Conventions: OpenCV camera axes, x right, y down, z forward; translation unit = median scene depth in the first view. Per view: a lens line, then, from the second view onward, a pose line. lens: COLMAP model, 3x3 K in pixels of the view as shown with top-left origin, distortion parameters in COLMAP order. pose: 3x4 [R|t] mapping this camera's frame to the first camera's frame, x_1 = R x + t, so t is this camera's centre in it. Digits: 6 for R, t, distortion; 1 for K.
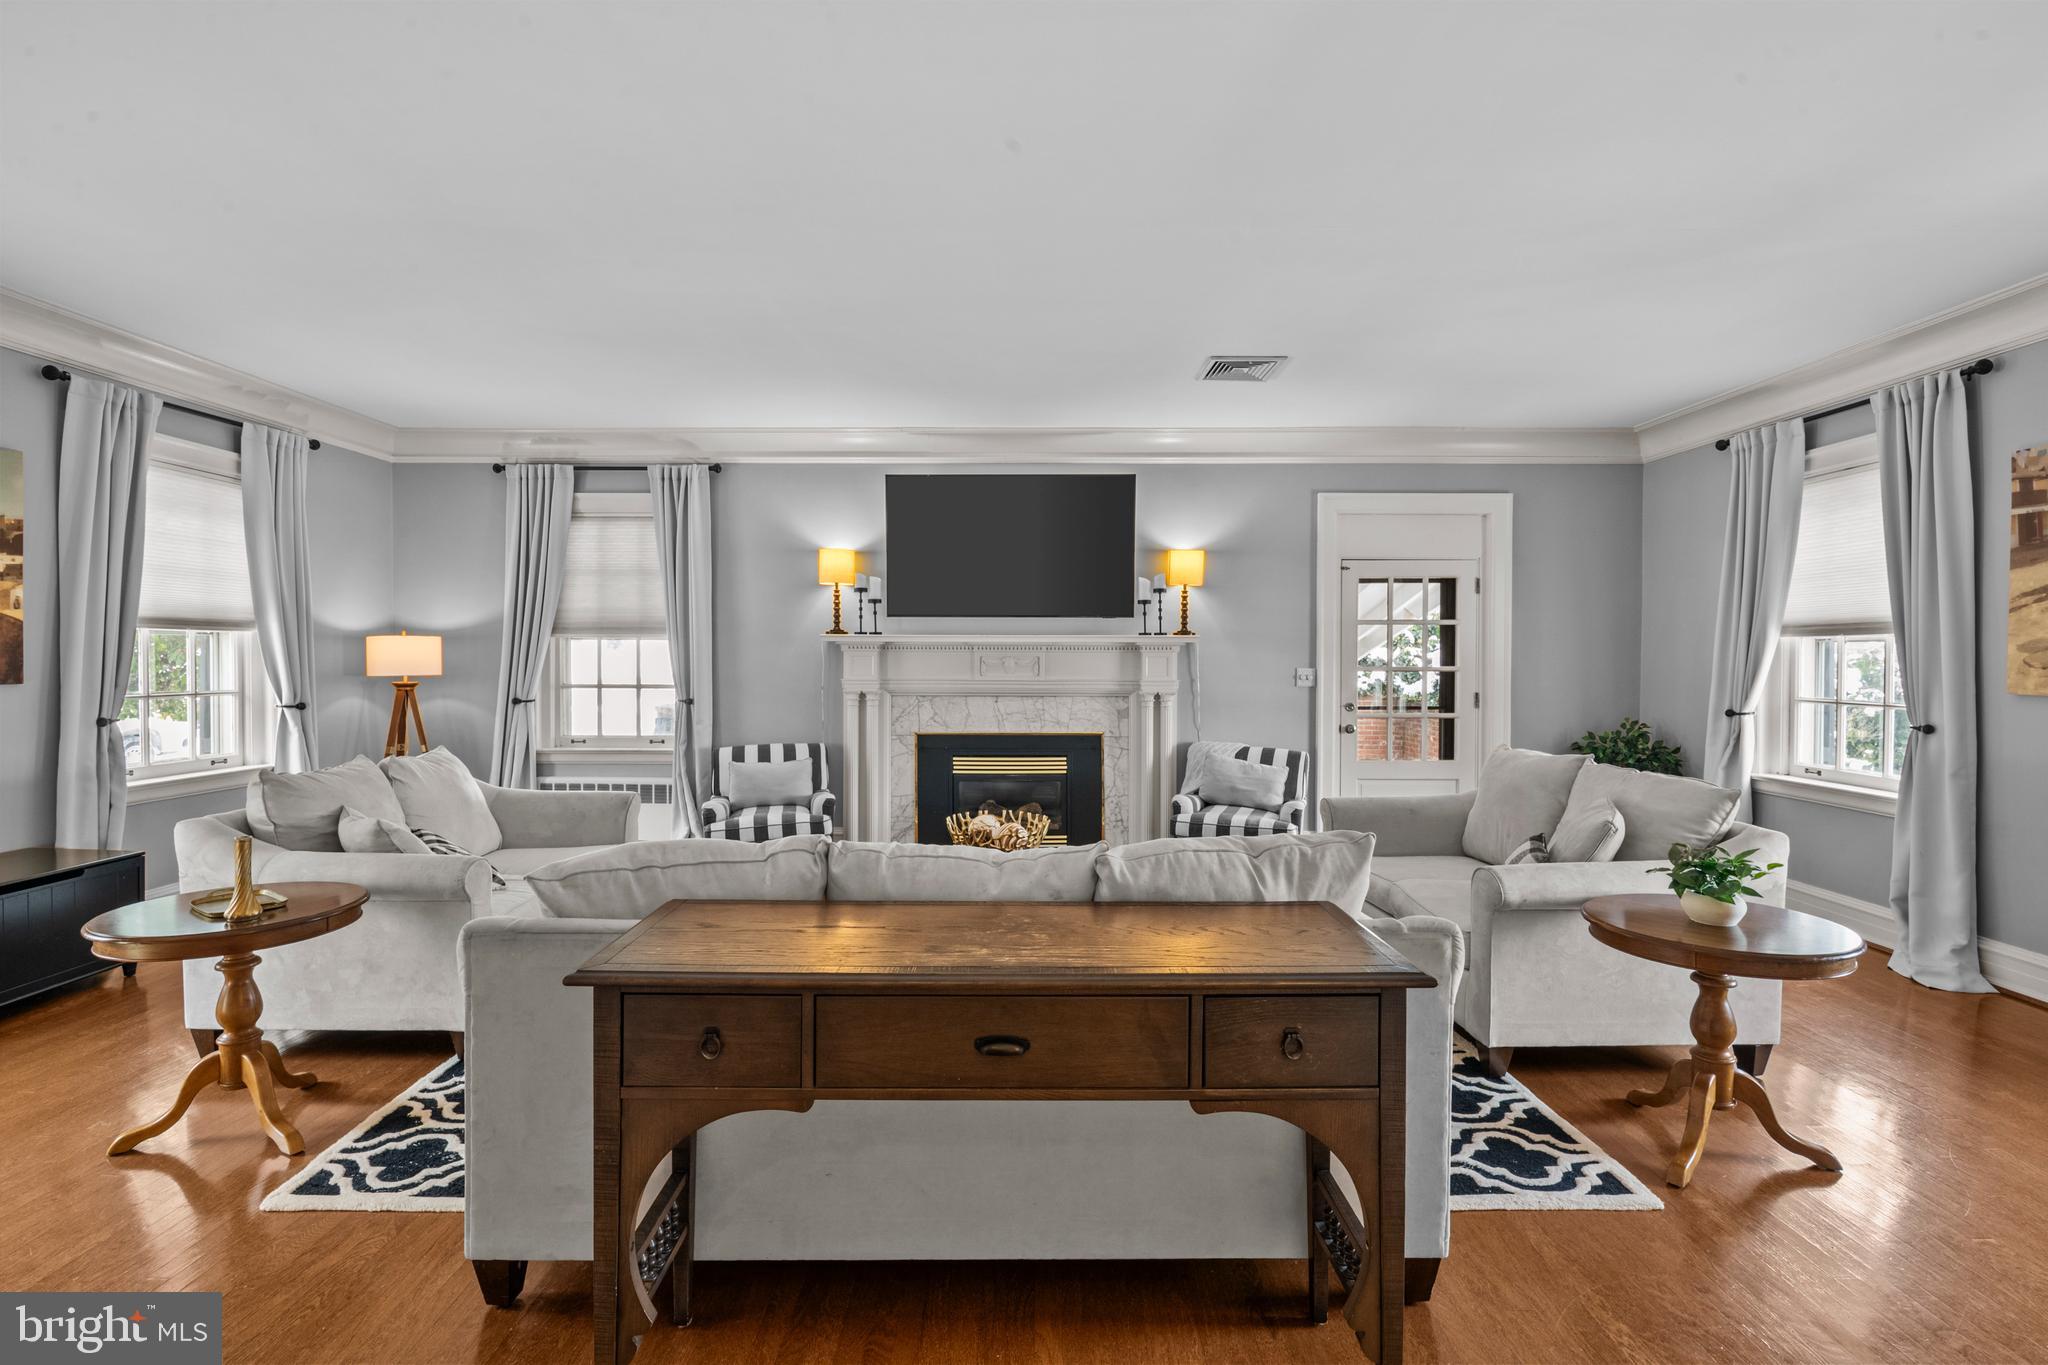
lens RADIAL K [[952.3, 0, 1017.3], [0, 952.3, 671.3], [0, 0, 1]] dist [-0.003688, -0.005719]
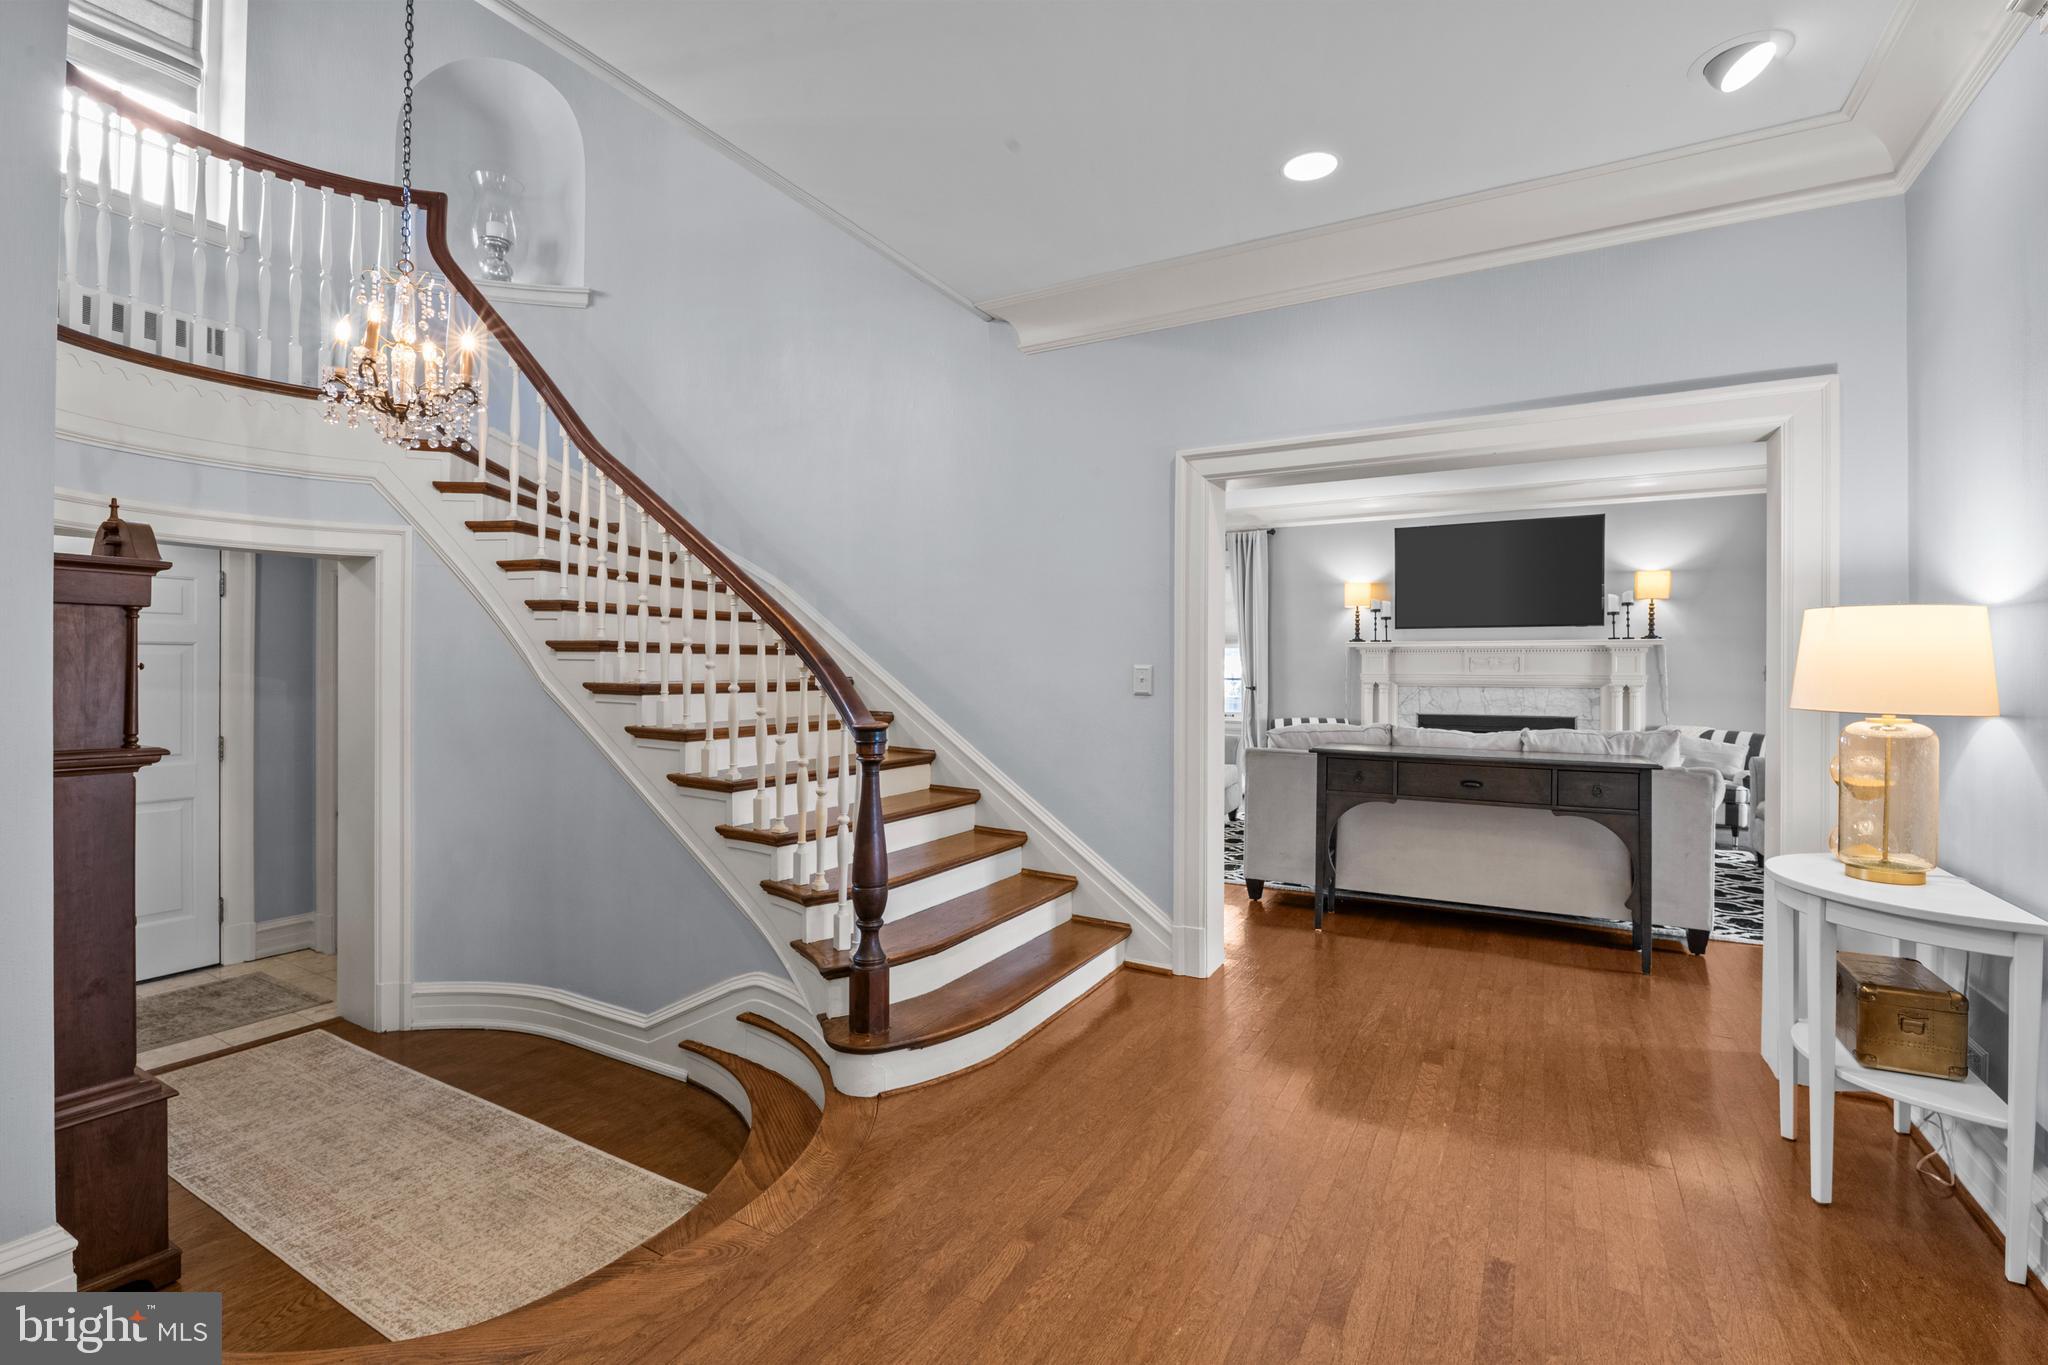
lens RADIAL K [[952.3, 0, 983.1], [0, 952.3, 672.5], [0, 0, 1]] dist [-0.003688, -0.005719]
pose [[0.869192, 0.002092, -0.494471, 0.028564], [-0.009646, 0.999872, -0.012726, 0.030121], [0.494382, 0.015831, 0.869101, -0.516374]]
